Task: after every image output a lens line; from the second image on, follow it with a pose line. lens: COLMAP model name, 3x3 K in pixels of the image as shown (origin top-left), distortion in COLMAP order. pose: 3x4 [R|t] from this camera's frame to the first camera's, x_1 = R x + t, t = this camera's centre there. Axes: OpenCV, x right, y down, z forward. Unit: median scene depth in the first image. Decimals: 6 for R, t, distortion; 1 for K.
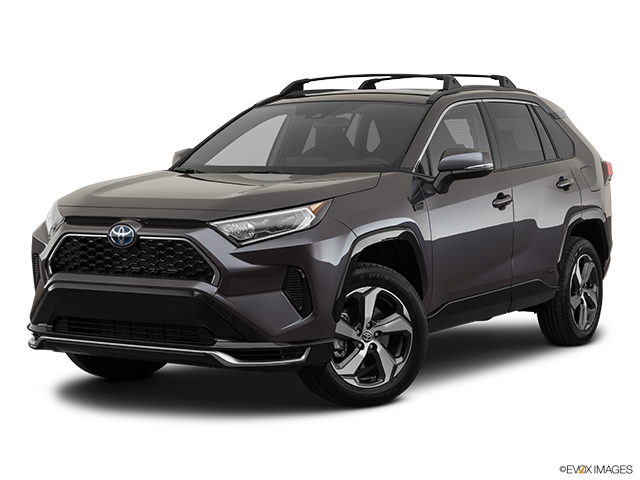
lens RADIAL K [[1457.9, 0, 320.0], [0, 1457.9, 240.0], [0, 0, 1]] dist [-0.339295, 0.146758]
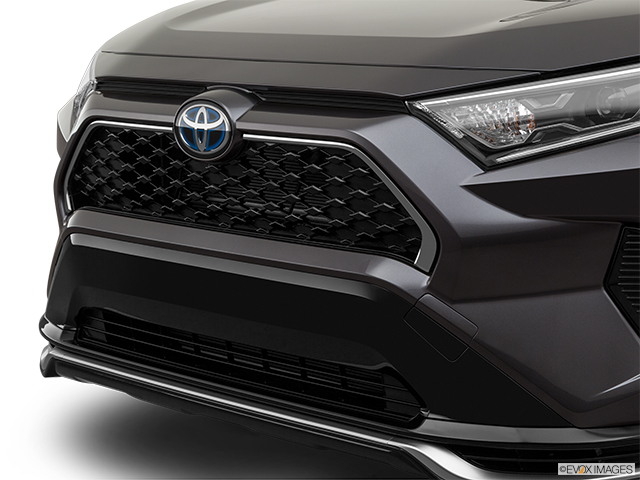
lens RADIAL K [[1608.2, 0, 320.0], [0, 1608.2, 240.0], [0, 0, 1]] dist [-0.065869, -0.386737]
pose [[0.972024, 0.026508, -0.233383, -0.001499], [-0.001028, 0.994082, 0.108630, -0.021198], [0.234881, -0.105351, 0.966298, 0.584266]]
